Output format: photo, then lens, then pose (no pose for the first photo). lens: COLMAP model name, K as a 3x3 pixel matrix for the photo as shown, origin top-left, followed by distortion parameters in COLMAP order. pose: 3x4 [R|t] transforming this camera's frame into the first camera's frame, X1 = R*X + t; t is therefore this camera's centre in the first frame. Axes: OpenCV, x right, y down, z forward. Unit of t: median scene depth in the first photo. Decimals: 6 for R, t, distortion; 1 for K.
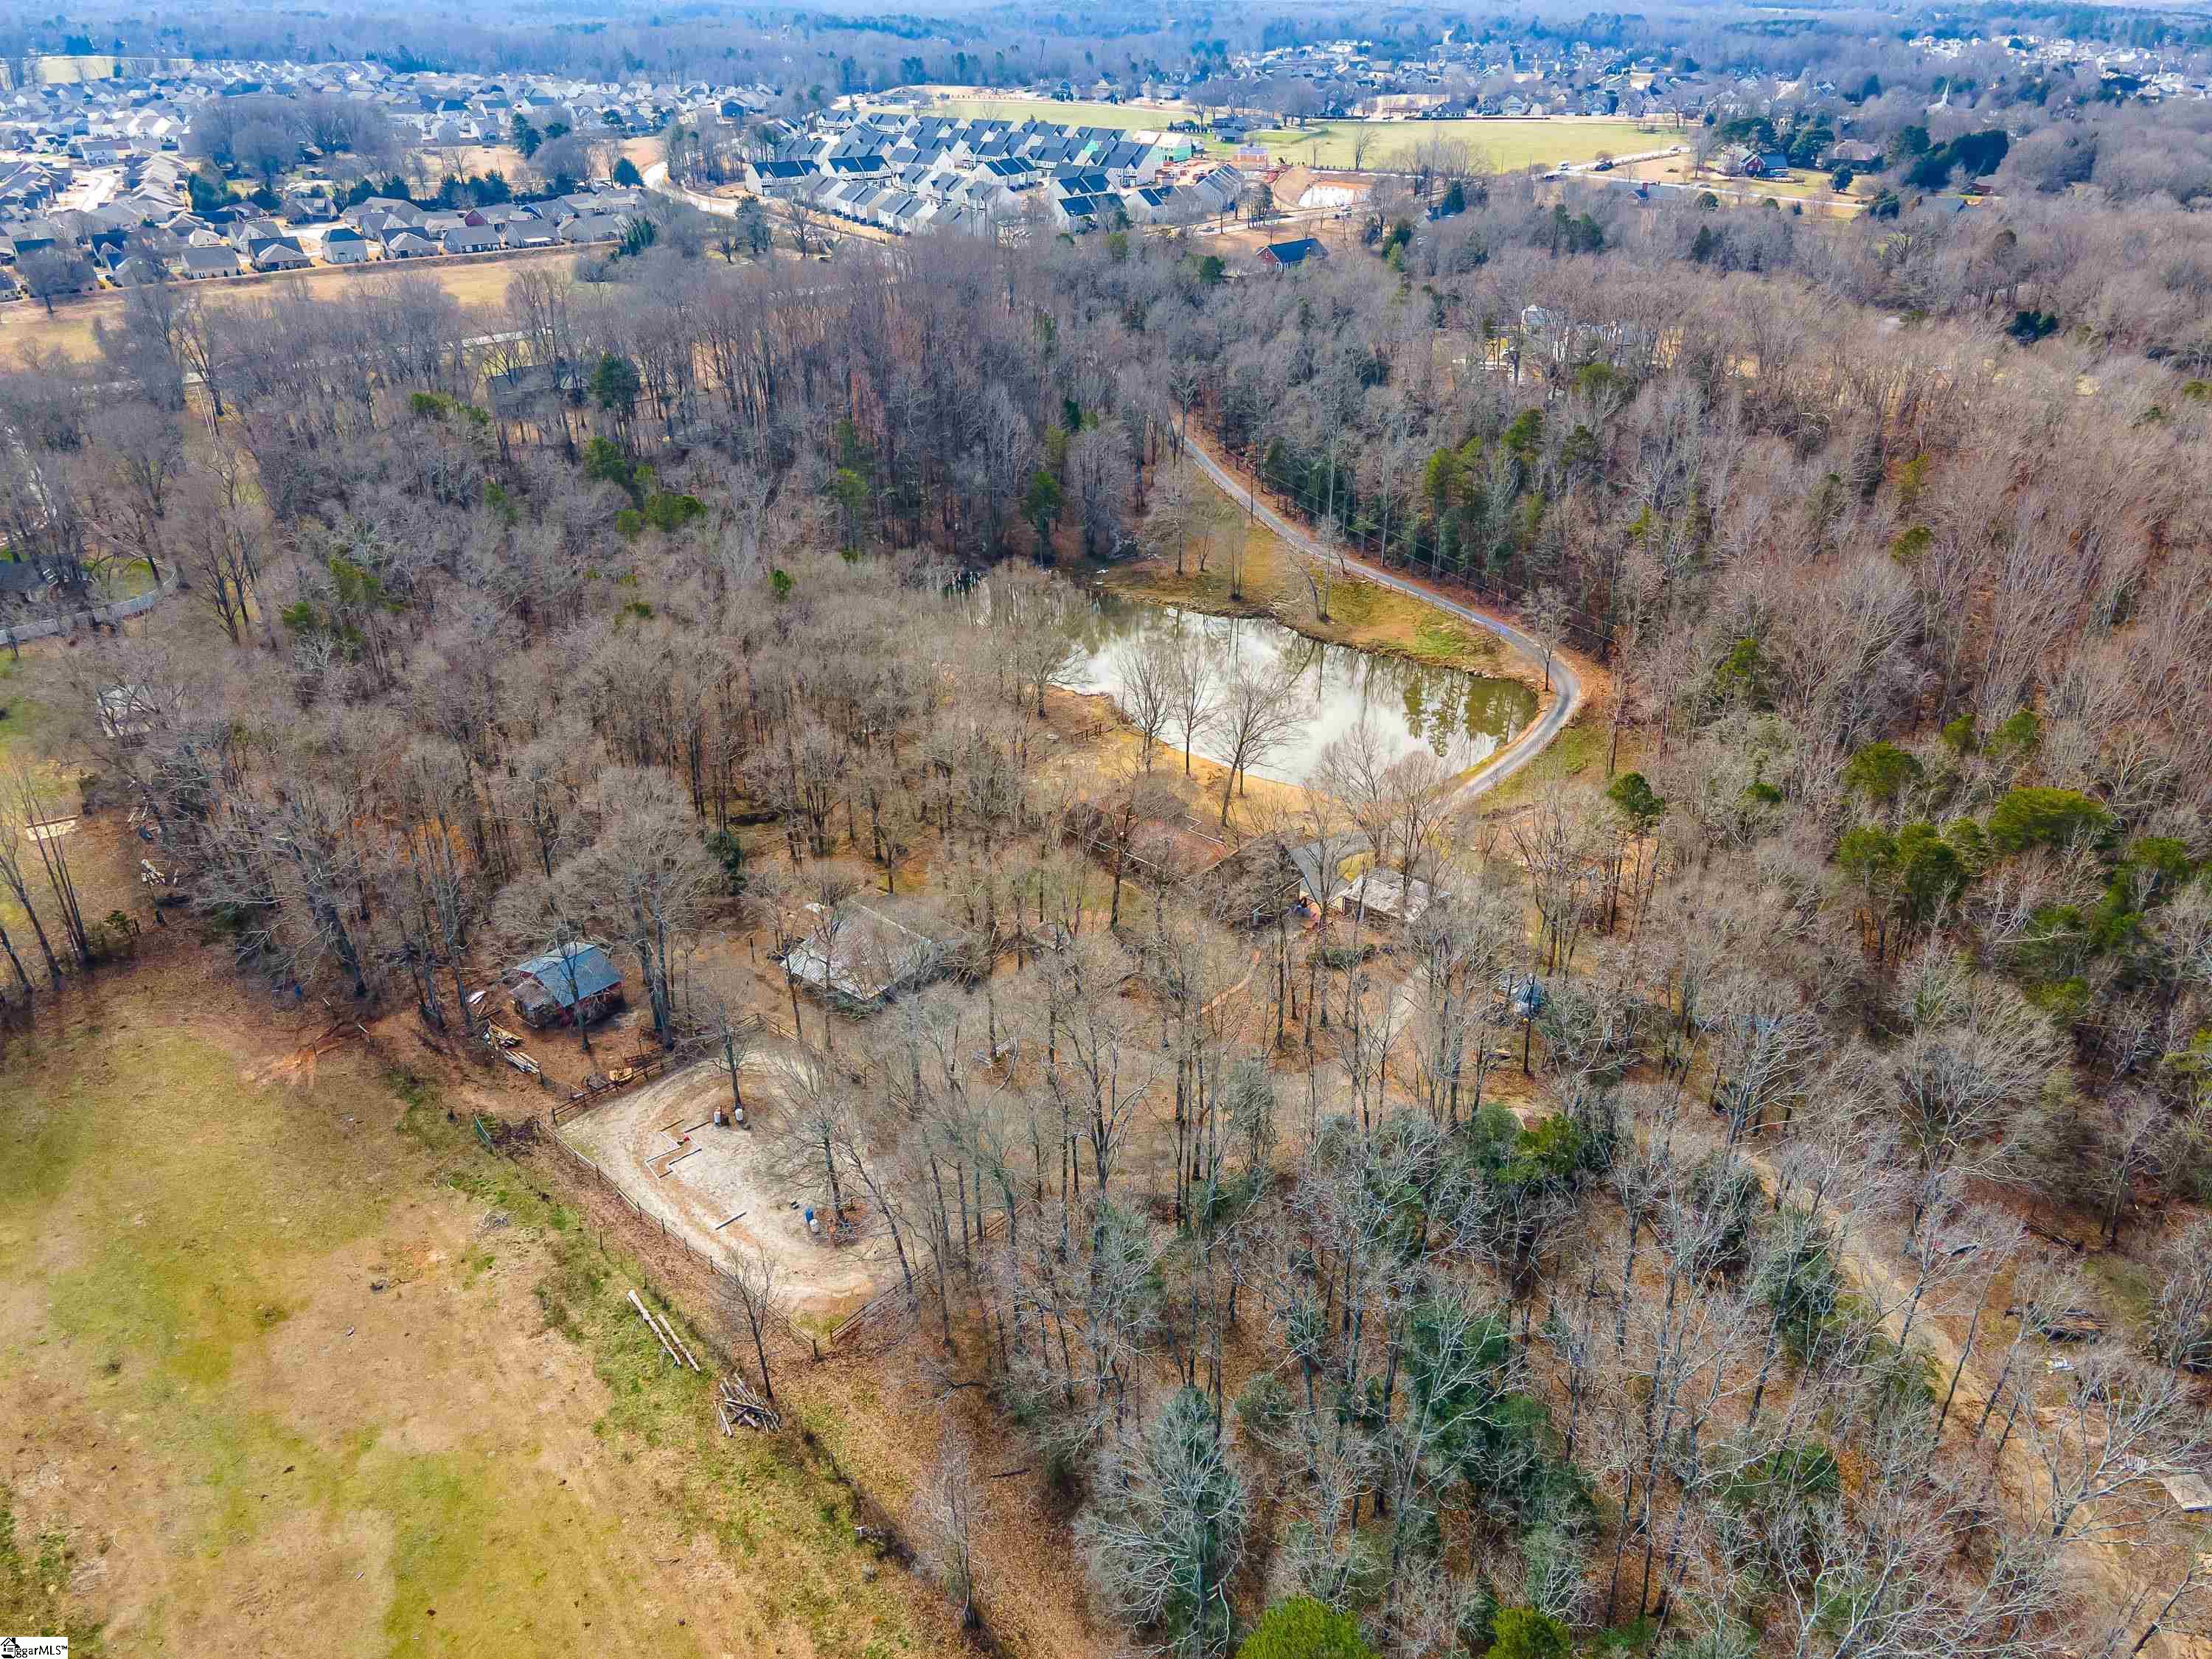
lens RADIAL K [[1513.2, 0, 1106.0], [0, 1513.2, 829.5], [0, 0, 1]] dist [-0.005923, 0.054580]
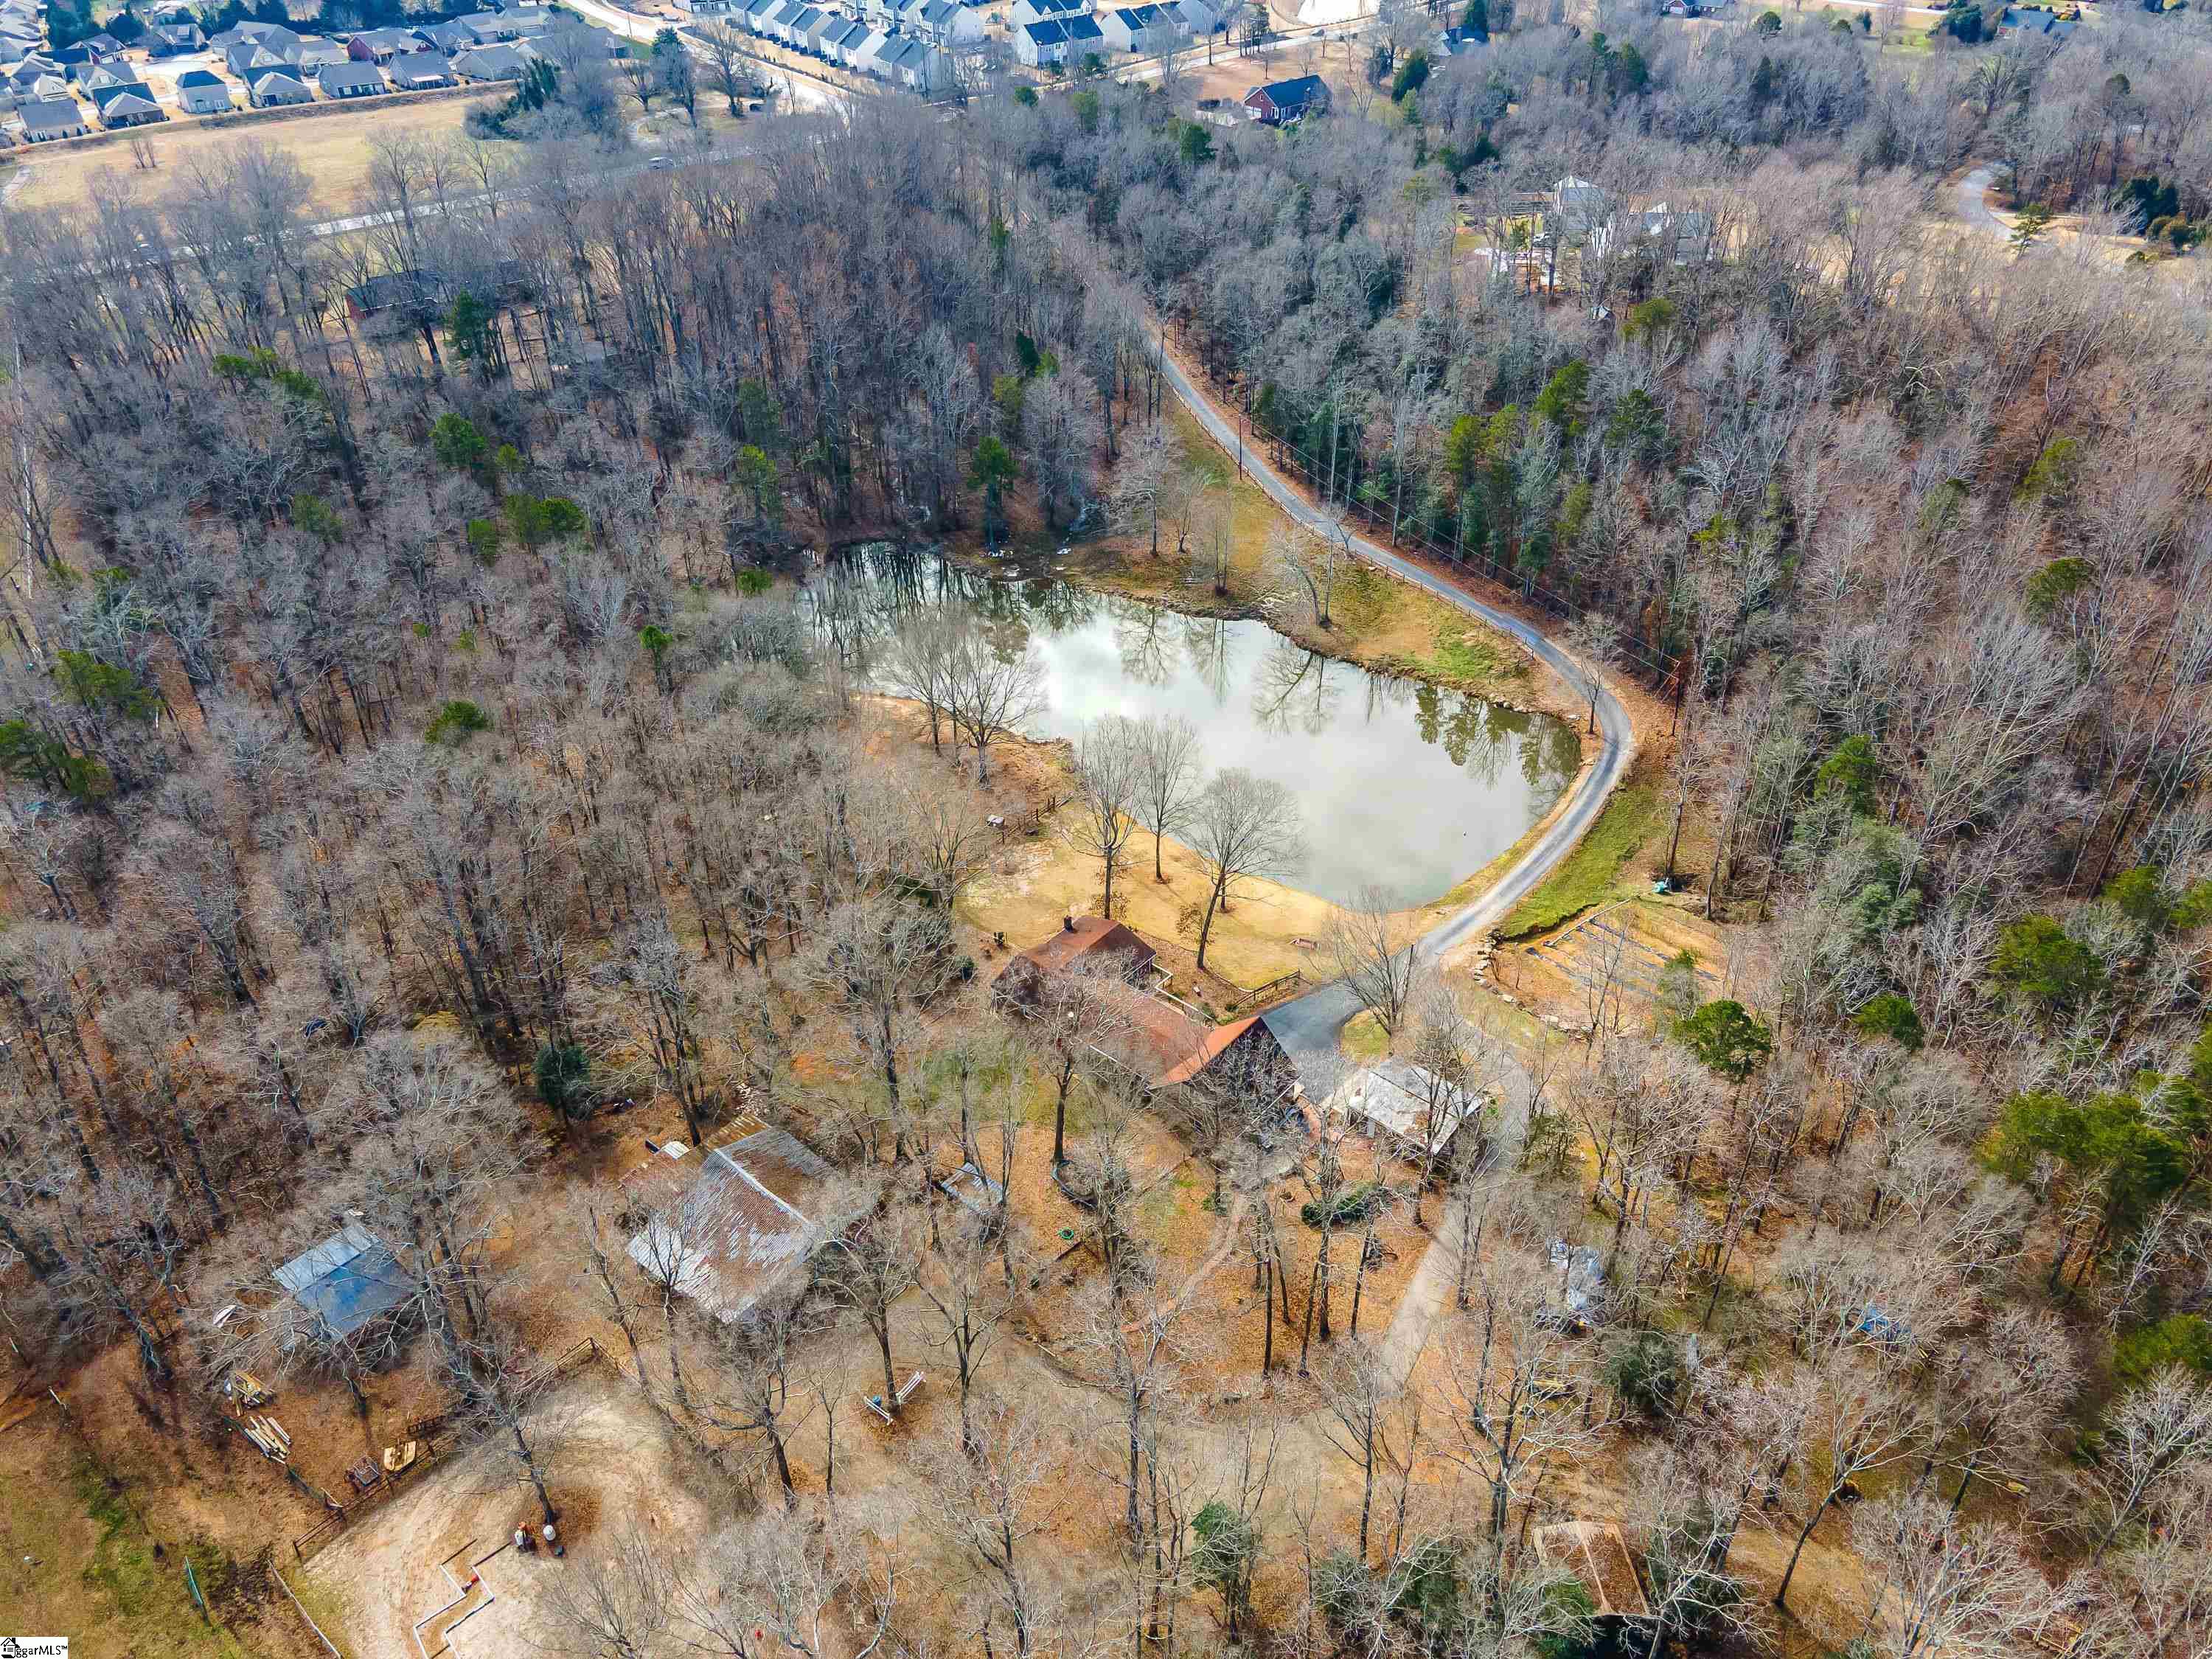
lens RADIAL K [[1570.5, 0, 1106.0], [0, 1570.5, 829.5], [0, 0, 1]] dist [0.026479, -0.006512]
pose [[0.999942, -0.008045, 0.007230, 0.013956], [0.007311, 0.995315, 0.096408, -0.103539], [-0.007972, -0.096349, 0.995316, 0.109874]]
